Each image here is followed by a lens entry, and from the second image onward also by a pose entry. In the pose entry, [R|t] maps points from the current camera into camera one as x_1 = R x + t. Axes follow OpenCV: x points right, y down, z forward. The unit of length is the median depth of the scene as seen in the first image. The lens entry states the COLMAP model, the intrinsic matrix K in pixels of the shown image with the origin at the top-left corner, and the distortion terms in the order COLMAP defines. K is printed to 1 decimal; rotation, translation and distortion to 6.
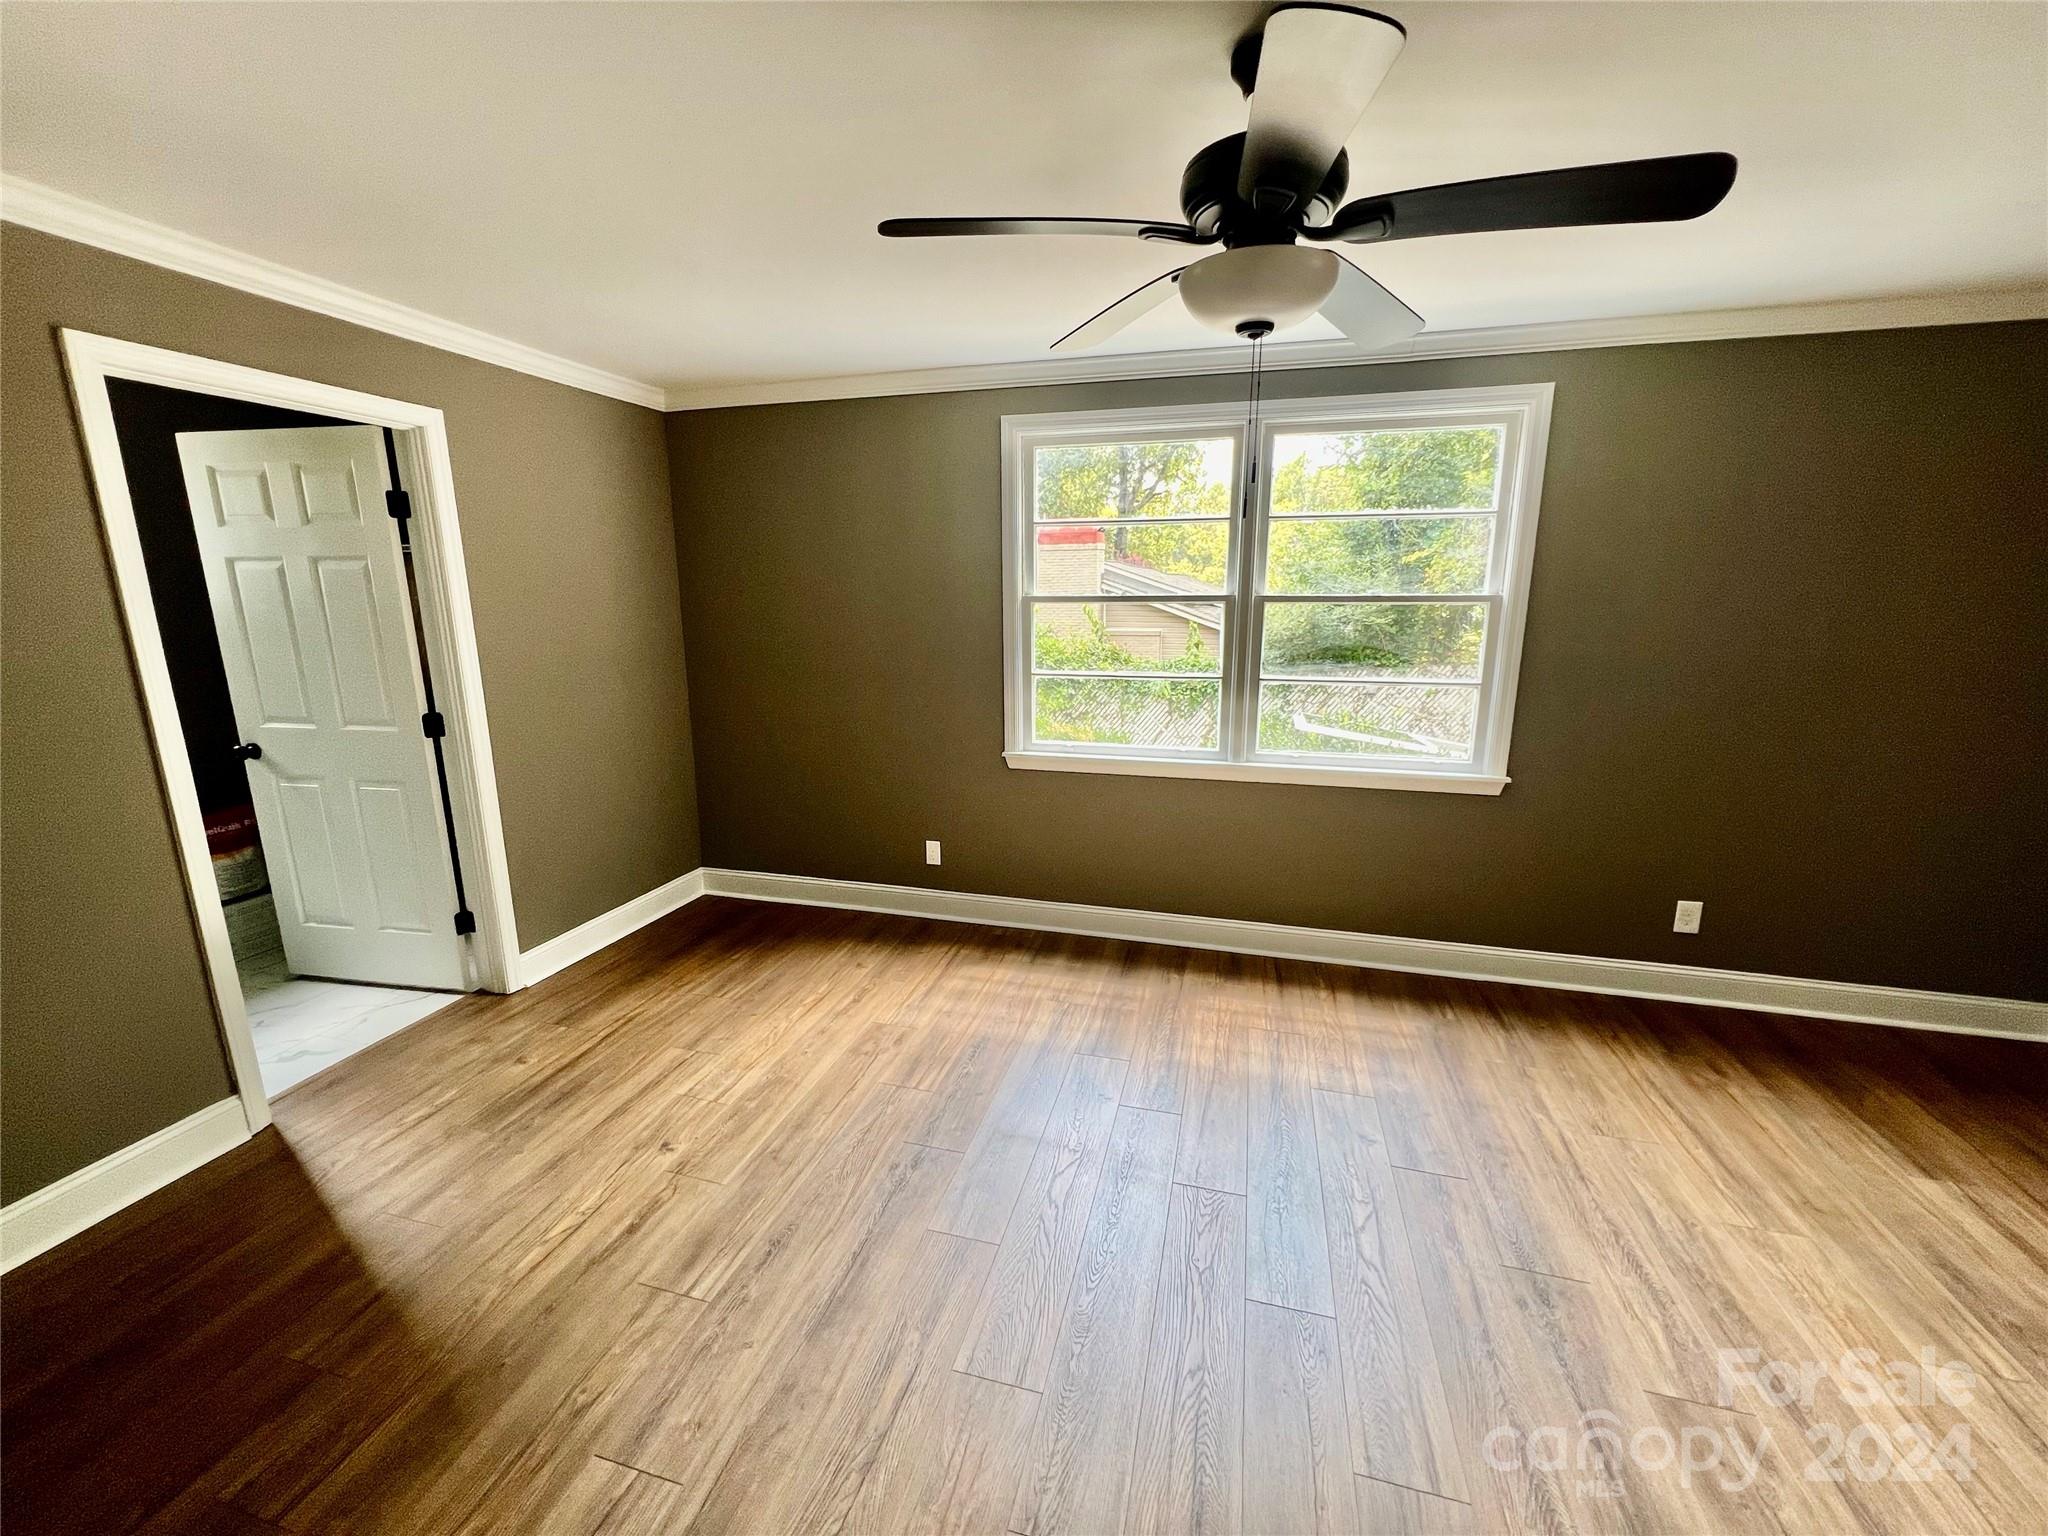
lens RADIAL K [[821.3, 0, 1023.9], [0, 821.3, 769.7], [0, 0, 1]] dist [-0.003958, 0.001367]
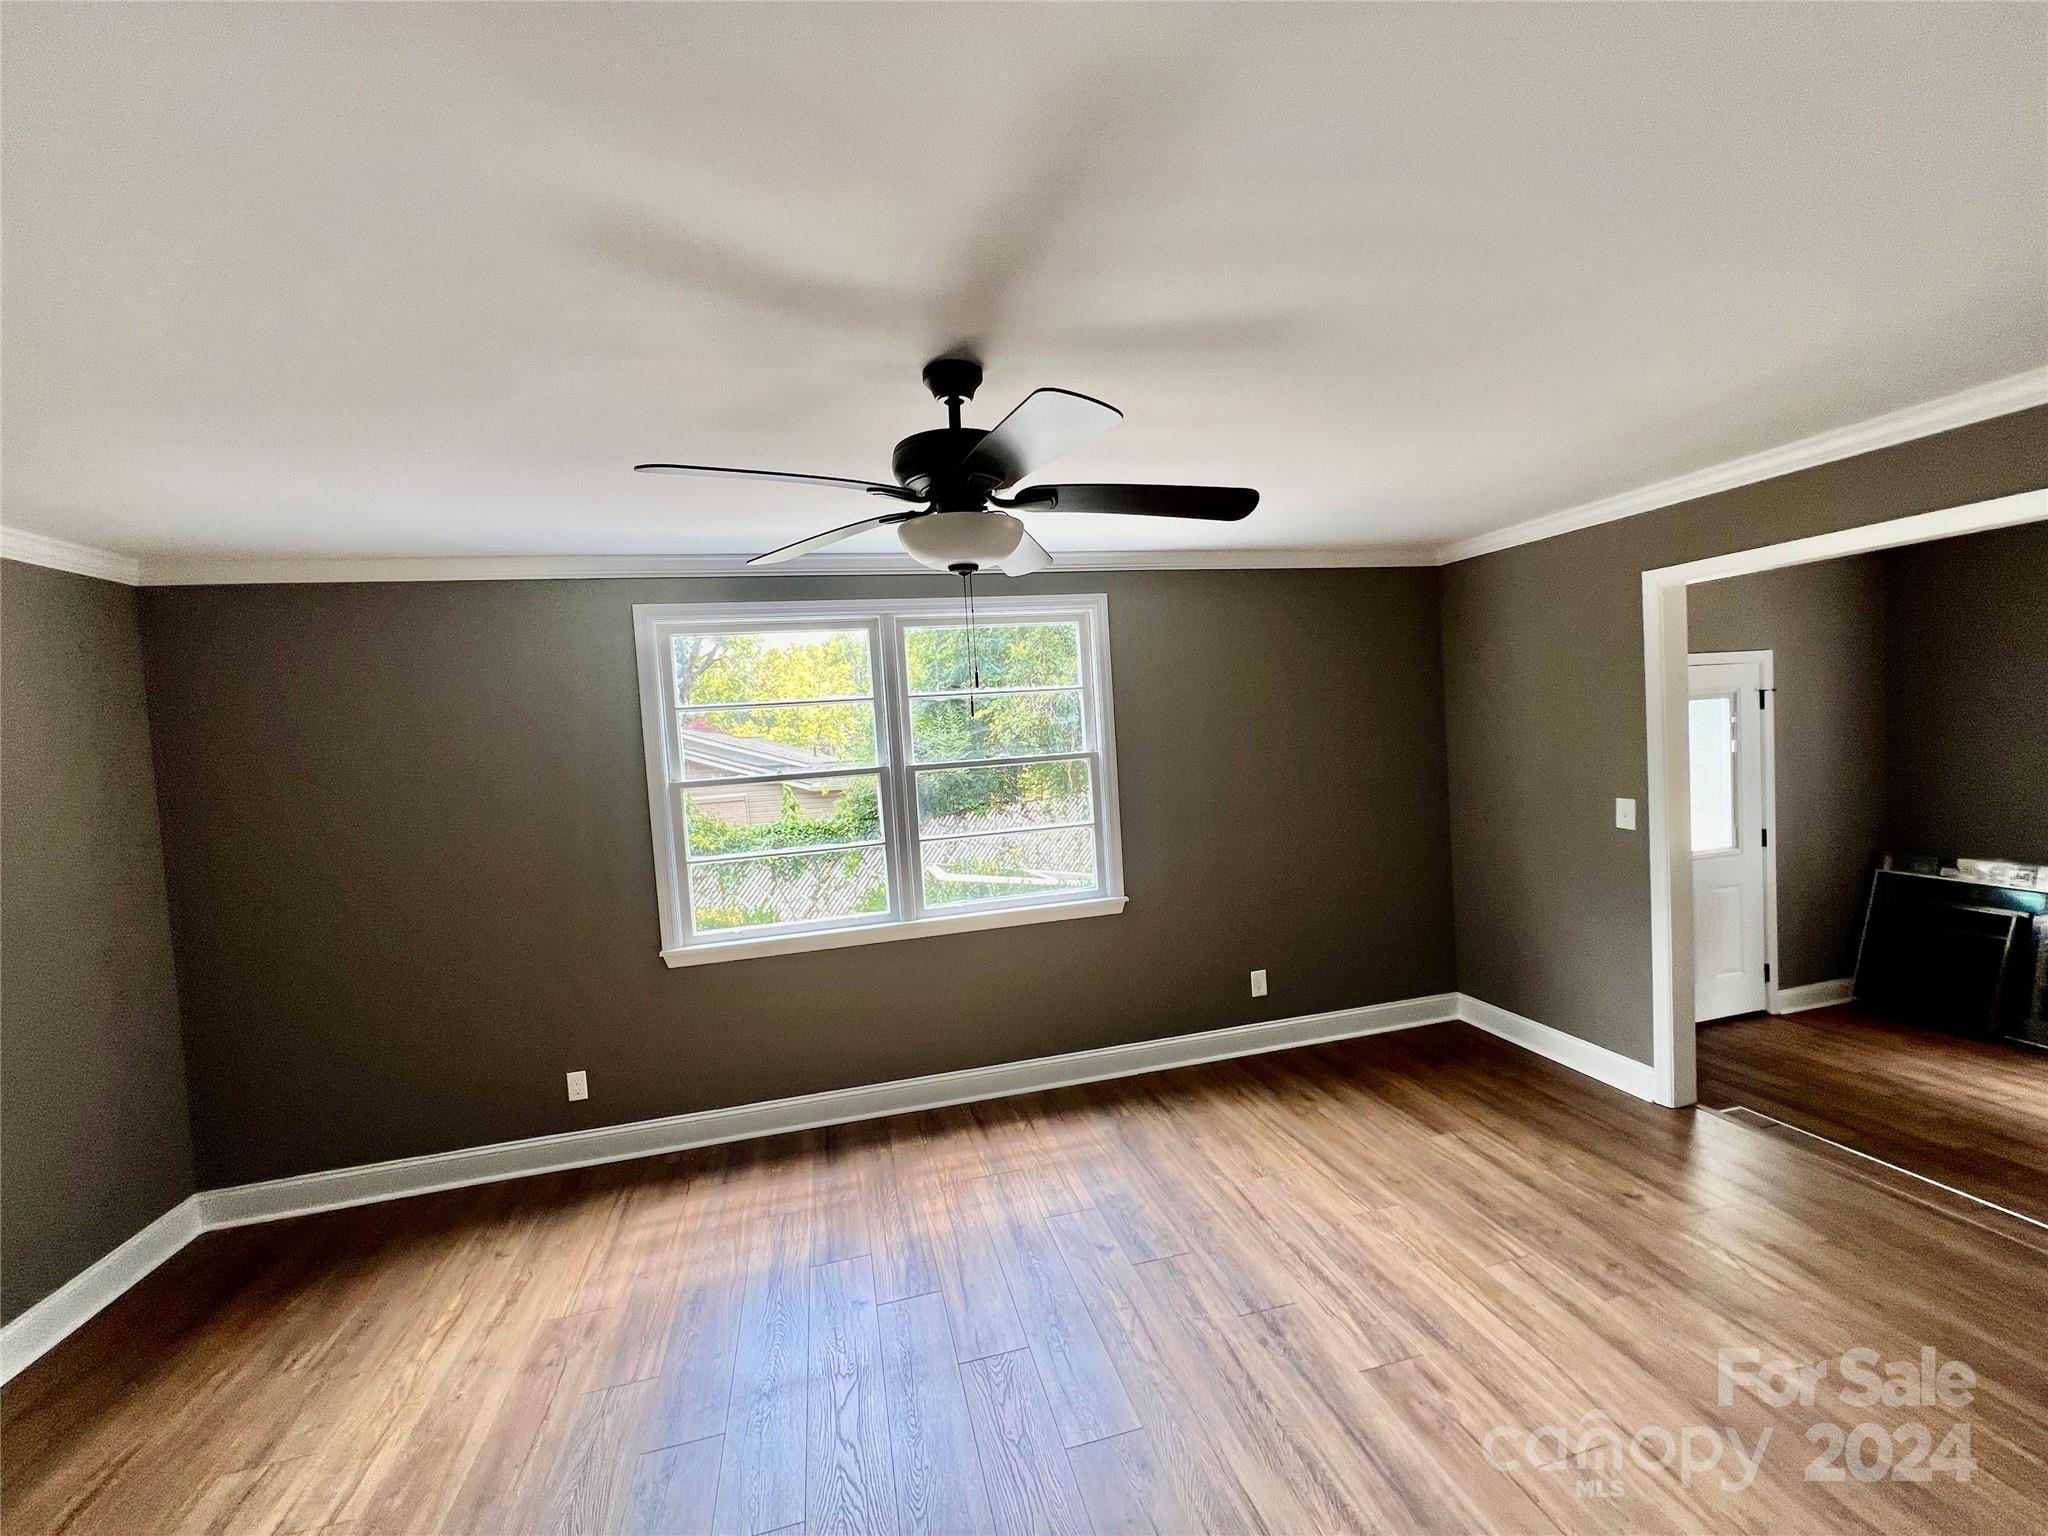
lens RADIAL K [[821.3, 0, 1024.5], [0, 821.3, 769.4], [0, 0, 1]] dist [-0.003958, 0.001367]
pose [[0.869735, -0.075141, 0.487765, -0.127717], [0.165073, 0.975708, -0.144032, -0.026127], [-0.465094, 0.205787, 0.861011, -0.018680]]
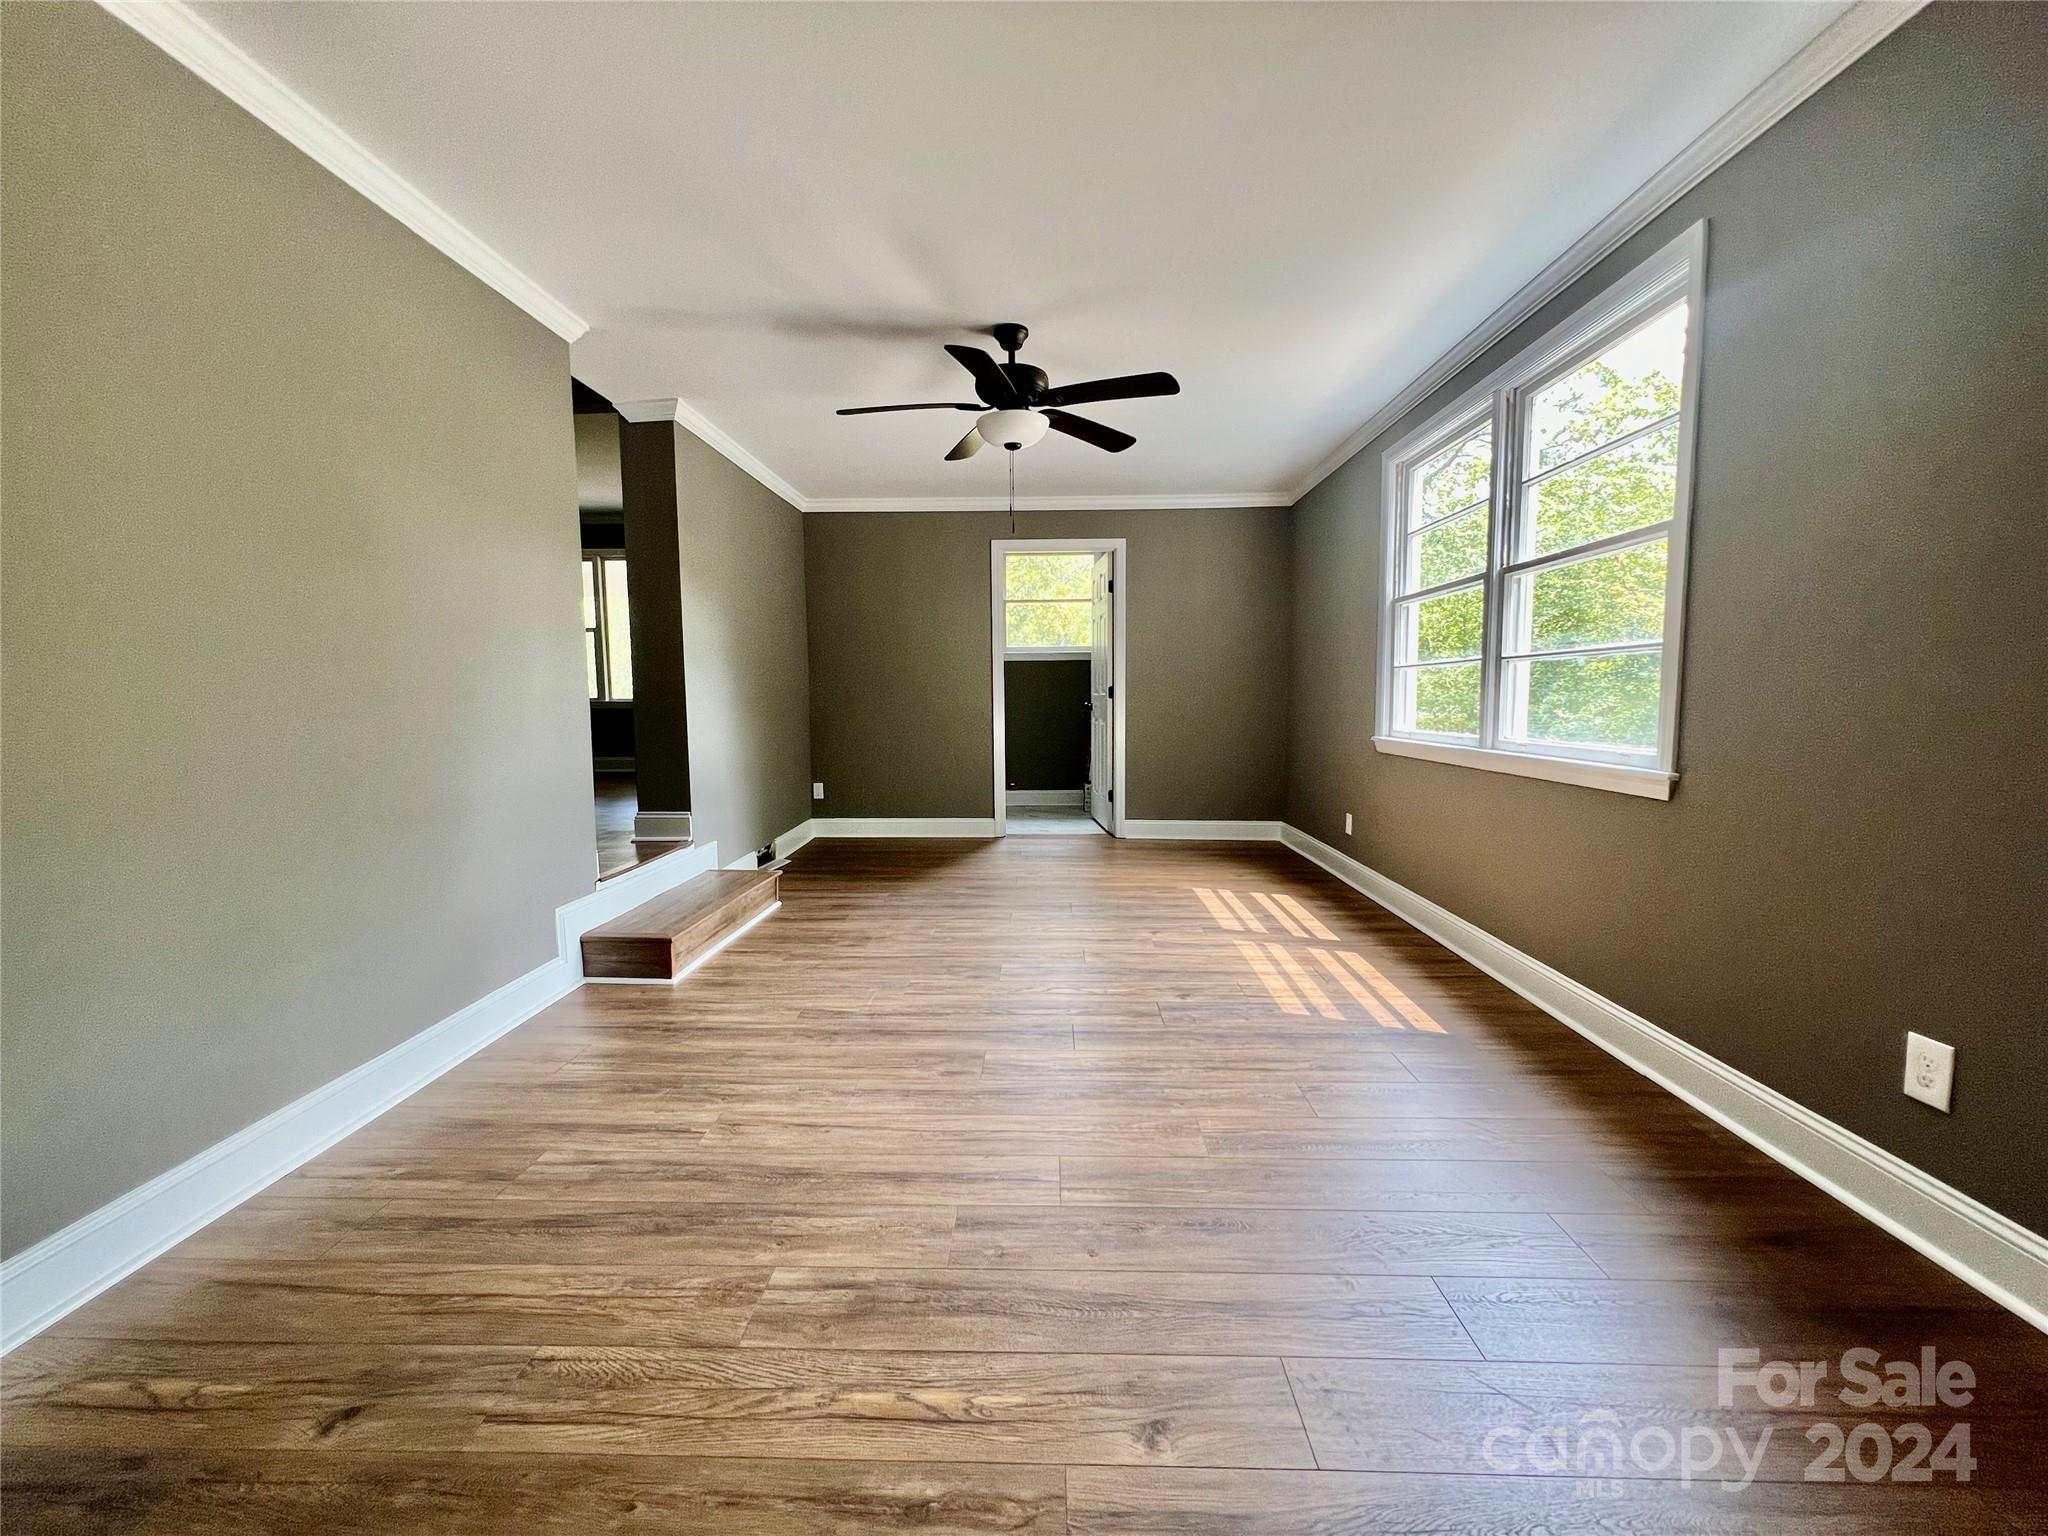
lens RADIAL K [[821.3, 0, 1033.2], [0, 821.3, 772.2], [0, 0, 1]] dist [-0.003958, 0.001367]
pose [[0.244638, 0.091443, -0.965293, 1.196497], [-0.206703, 0.977577, 0.040221, 0.097534], [0.947326, 0.189690, 0.258054, 0.324942]]
